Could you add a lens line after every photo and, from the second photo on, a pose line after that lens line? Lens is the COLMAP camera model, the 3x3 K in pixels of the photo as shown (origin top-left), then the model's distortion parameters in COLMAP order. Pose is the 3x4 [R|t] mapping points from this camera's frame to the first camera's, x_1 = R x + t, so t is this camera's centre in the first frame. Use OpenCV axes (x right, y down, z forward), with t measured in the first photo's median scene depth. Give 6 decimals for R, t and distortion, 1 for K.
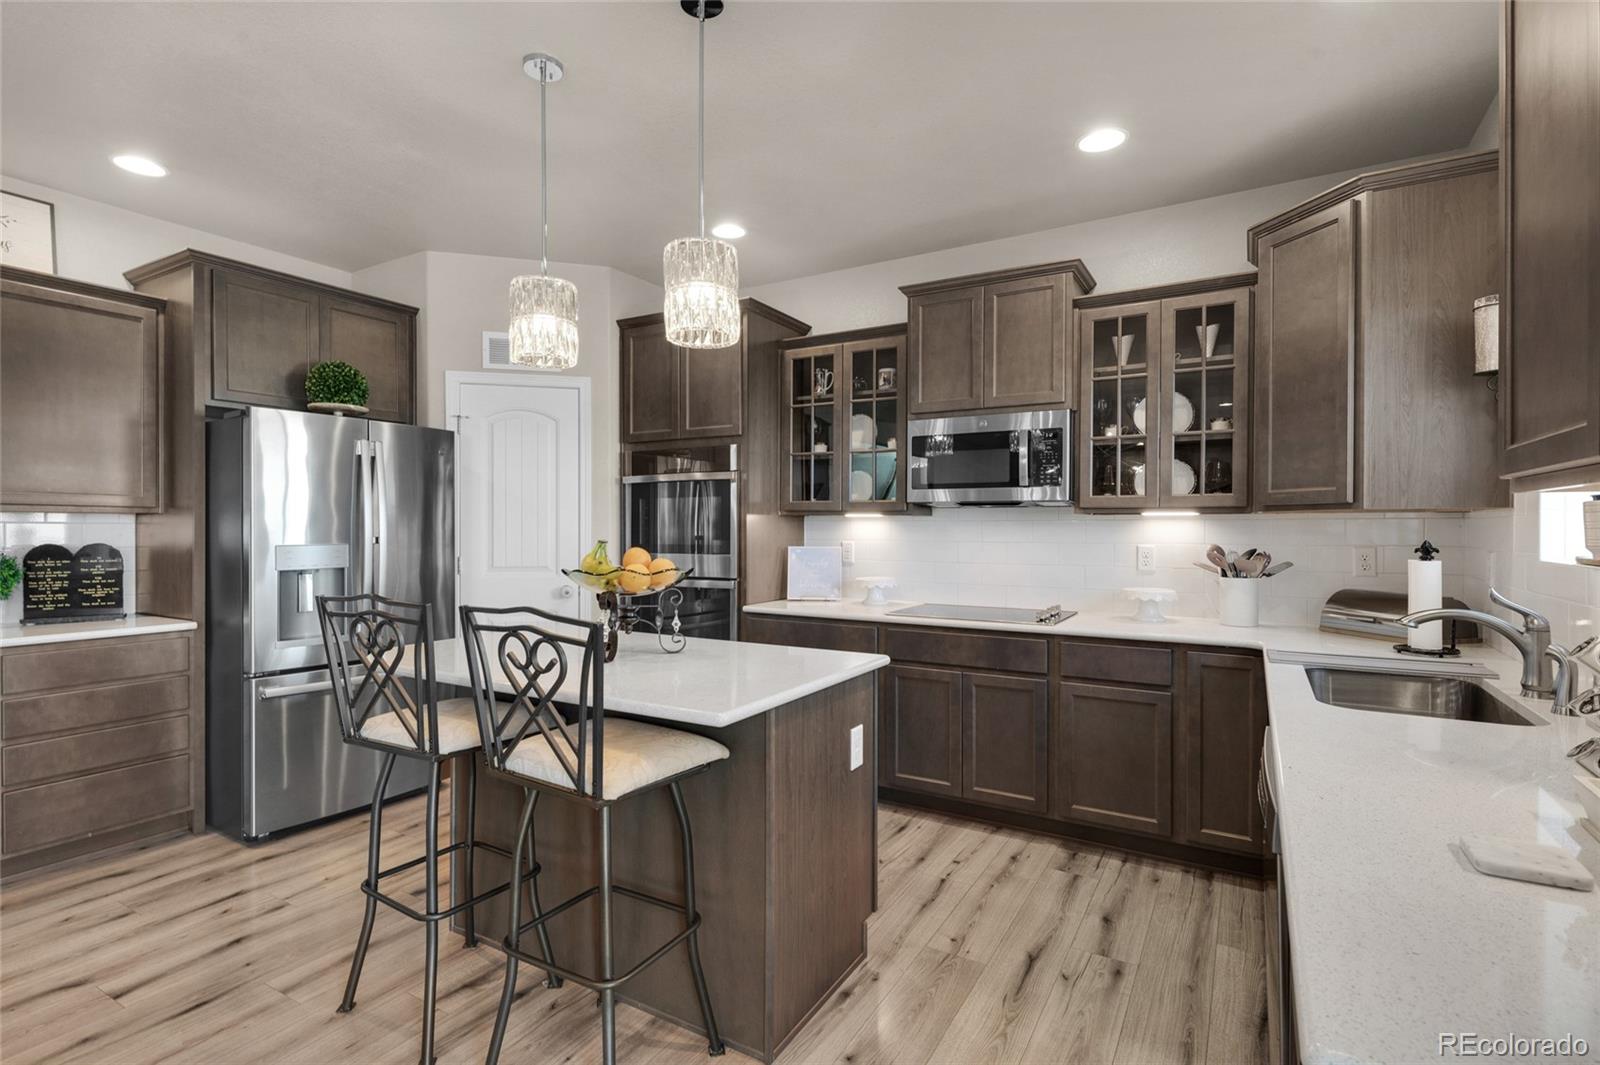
lens RADIAL K [[759.3, 0, 793.0], [0, 759.3, 539.2], [0, 0, 1]] dist [-0.000391, -0.000040]
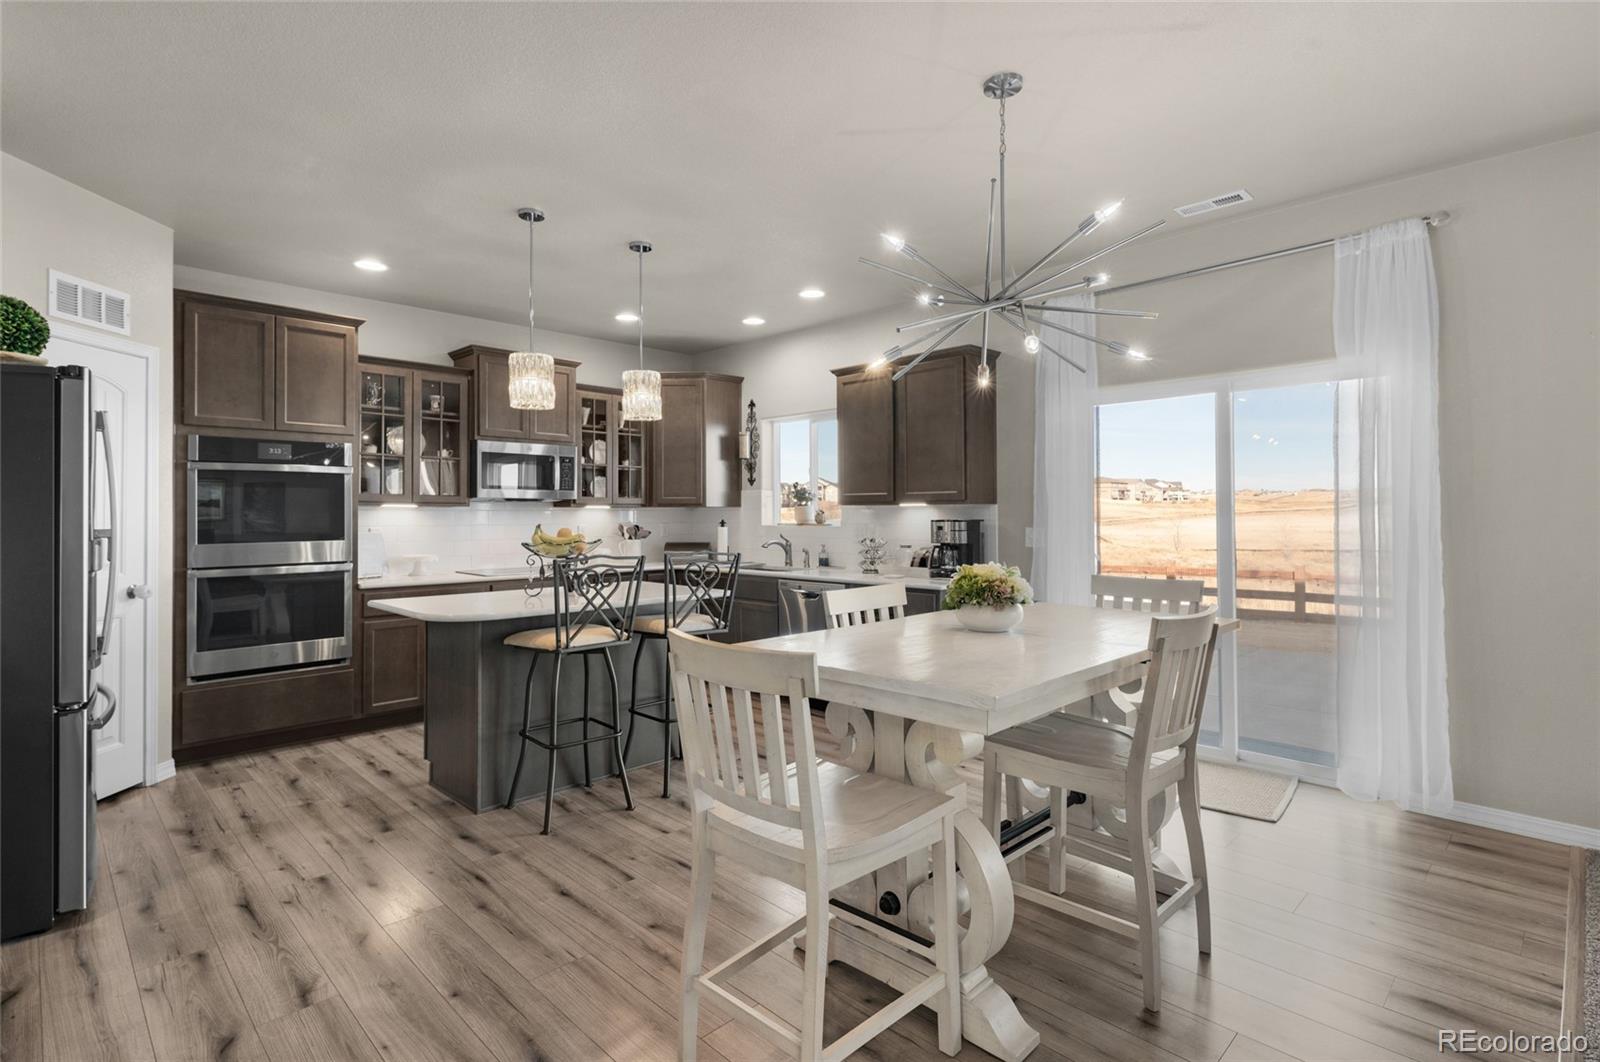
lens RADIAL K [[796.8, 0, 799.8], [0, 796.8, 513.1], [0, 0, 1]] dist [-0.000452, -0.001089]
pose [[0.252587, -0.002600, 0.967571, -1.368772], [0.020213, 0.999792, -0.002590, -0.005250], [-0.967363, 0.020212, 0.252587, 0.059930]]
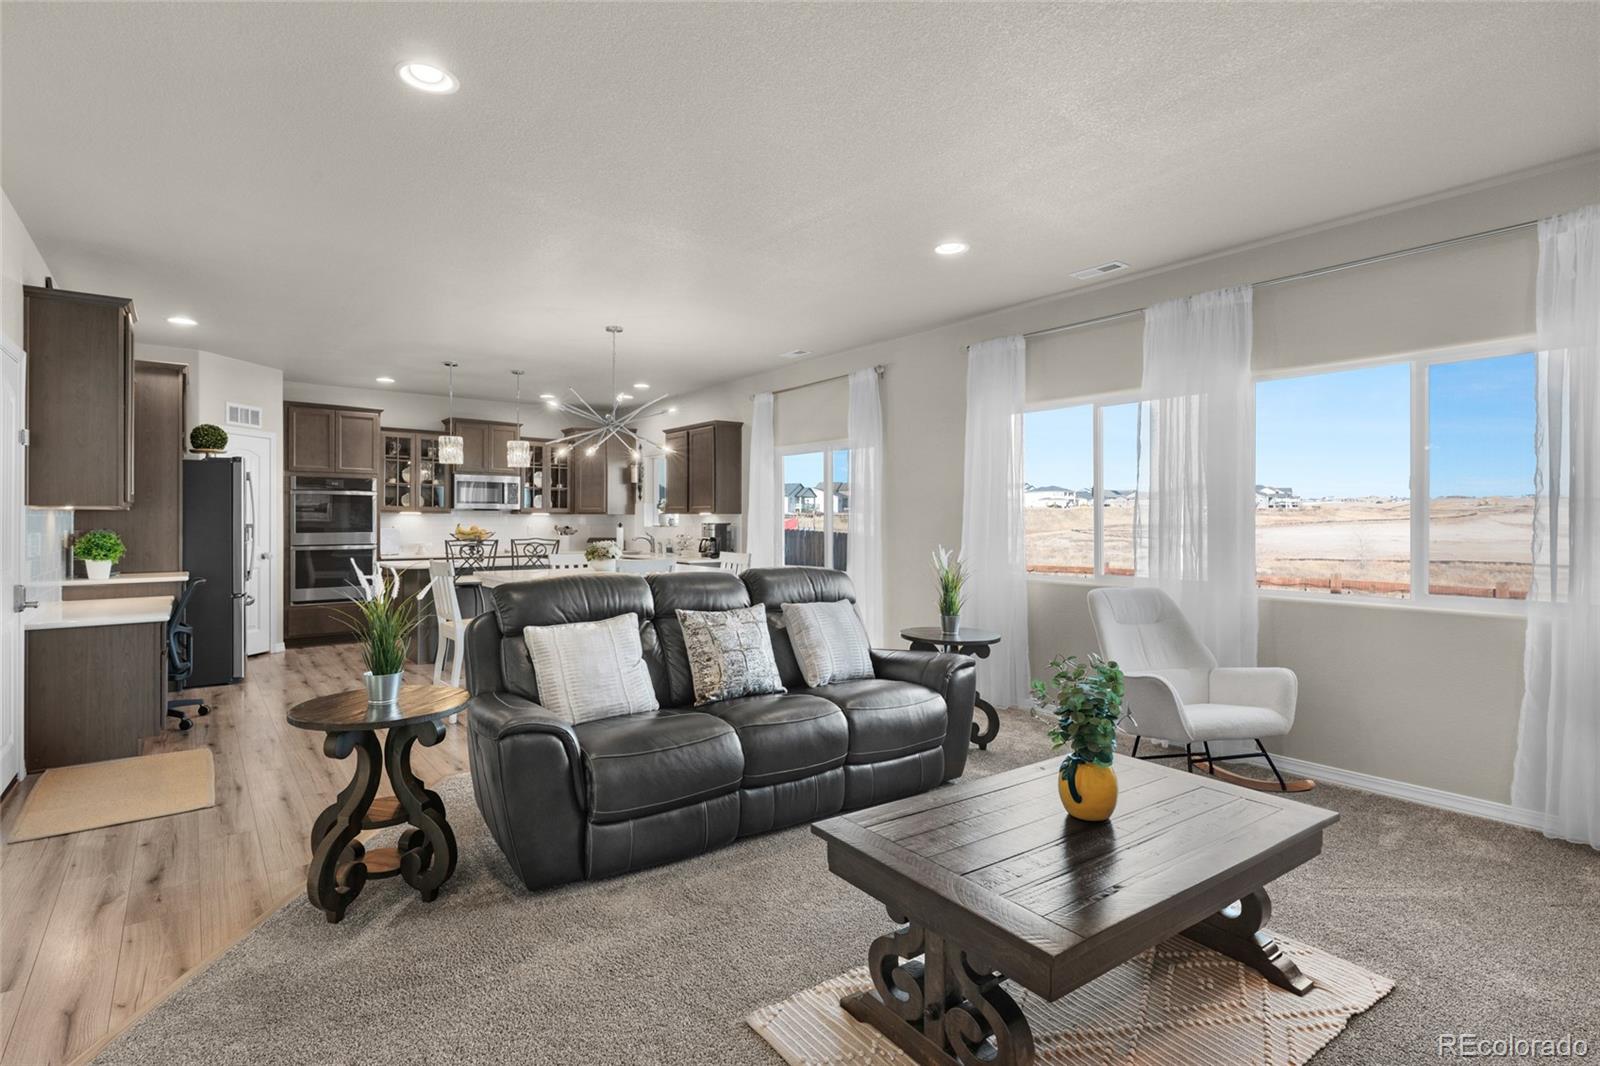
lens RADIAL K [[795.2, 0, 800.0], [0, 795.2, 533.0], [0, 0, 1]] dist [-0.000440, 0.000302]
pose [[0.365094, -0.018206, 0.930793, -2.141974], [0.013169, 0.999810, 0.014391, 0.007795], [-0.930878, 0.007004, 0.365264, -1.101820]]
